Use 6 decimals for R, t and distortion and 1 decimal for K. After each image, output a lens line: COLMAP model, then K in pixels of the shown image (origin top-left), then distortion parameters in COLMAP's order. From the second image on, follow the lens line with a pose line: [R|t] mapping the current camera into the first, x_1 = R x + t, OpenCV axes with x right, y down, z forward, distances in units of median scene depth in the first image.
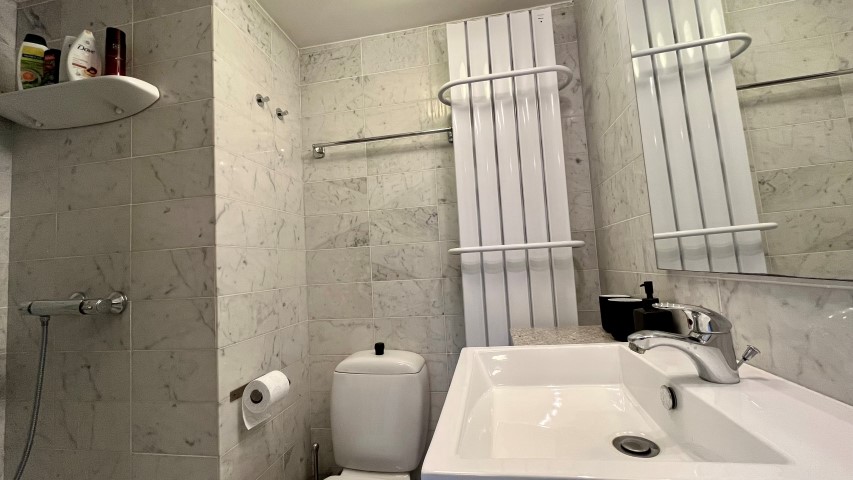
lens RADIAL K [[339.9, 0, 427.4], [0, 339.9, 240.1], [0, 0, 1]] dist [-0.001652, -0.000679]
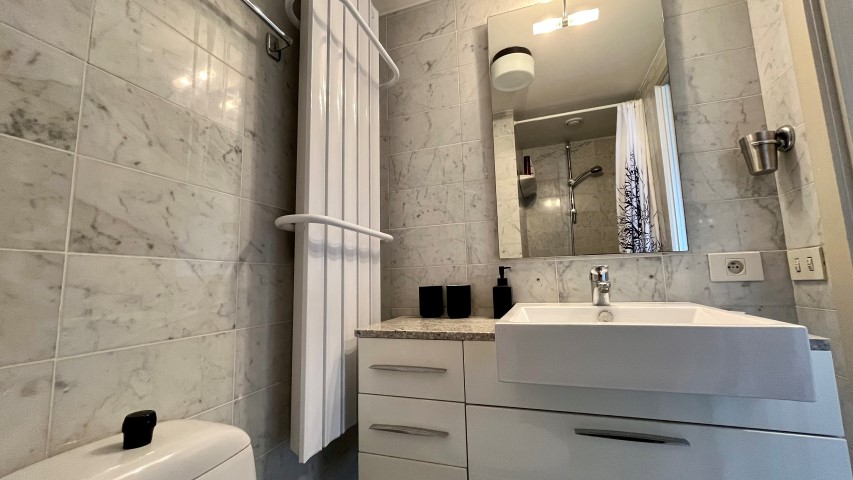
lens RADIAL K [[339.9, 0, 425.3], [0, 339.9, 235.4], [0, 0, 1]] dist [-0.001652, -0.000679]
pose [[0.158915, 0.187436, 0.969337, -0.449388], [-0.059048, 0.981860, -0.180177, 0.148074], [-0.985525, -0.028604, 0.167100, 0.588397]]
